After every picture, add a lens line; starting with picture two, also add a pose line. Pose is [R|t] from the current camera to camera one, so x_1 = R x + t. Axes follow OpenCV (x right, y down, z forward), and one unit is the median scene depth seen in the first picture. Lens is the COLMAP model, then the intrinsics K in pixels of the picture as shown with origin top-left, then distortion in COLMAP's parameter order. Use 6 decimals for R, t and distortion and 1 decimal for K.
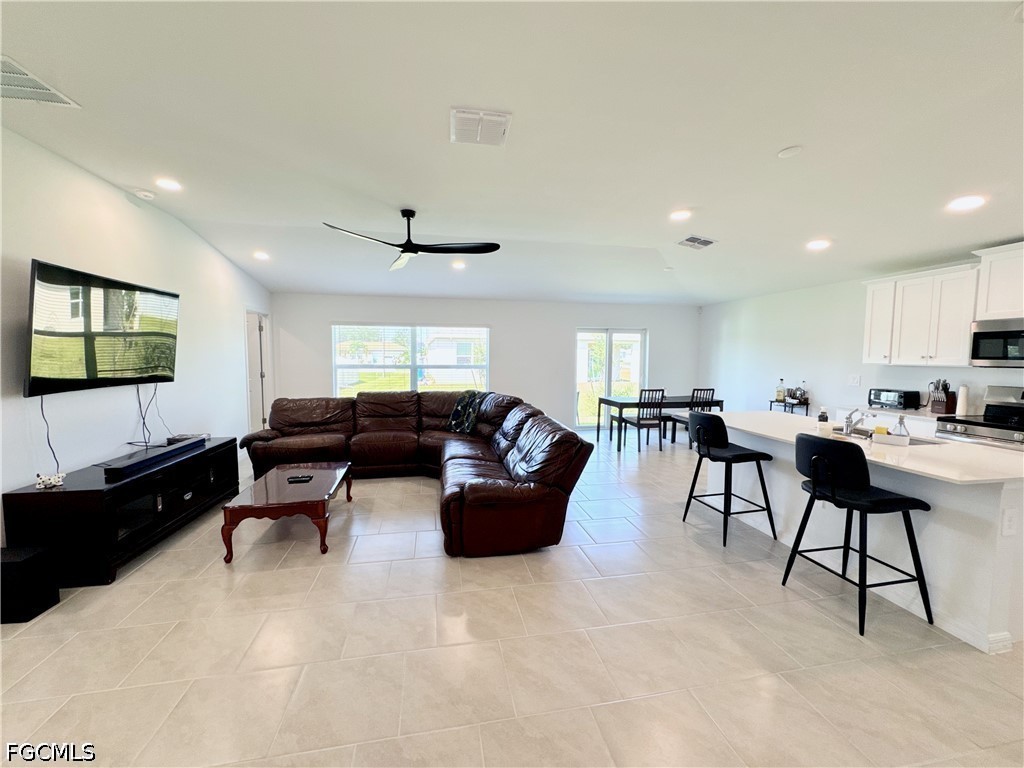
lens RADIAL K [[414.7, 0, 512.0], [0, 414.7, 384.0], [0, 0, 1]] dist [-0.000603, -0.000148]
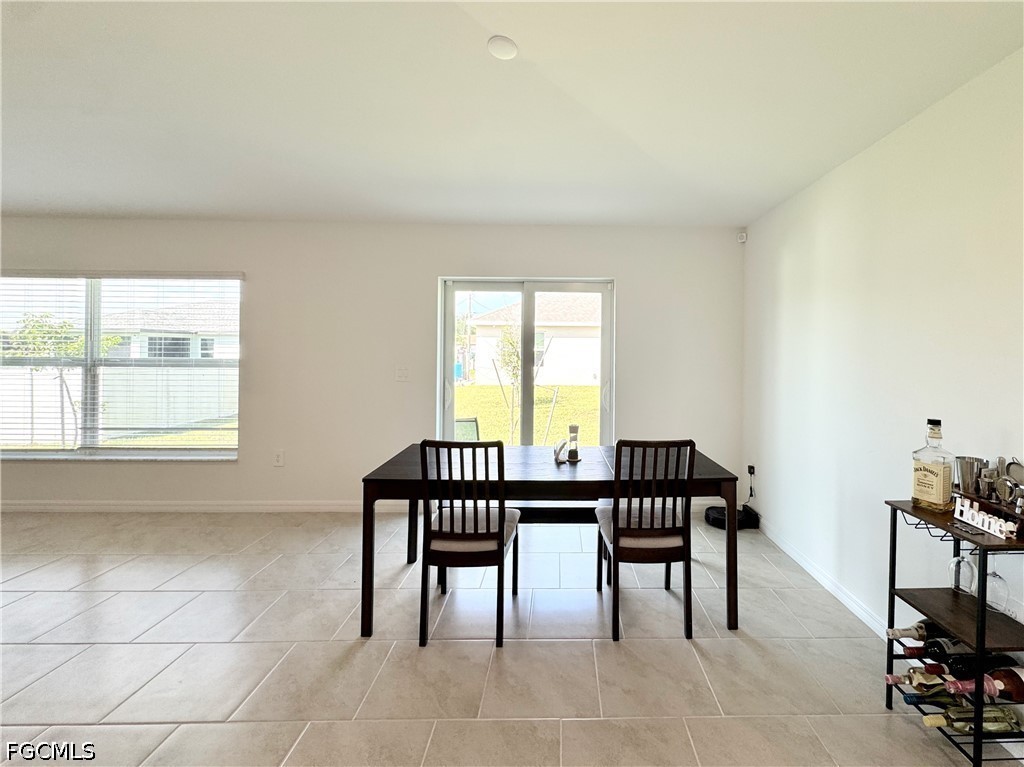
lens RADIAL K [[459.9, 0, 565.6], [0, 459.9, 352.5], [0, 0, 1]] dist [-0.000489, -0.000146]
pose [[0.985917, 0.004535, -0.167174, 0.476169], [-0.016454, 0.997413, -0.069978, -0.029797], [0.166424, 0.071744, 0.983441, 0.685069]]
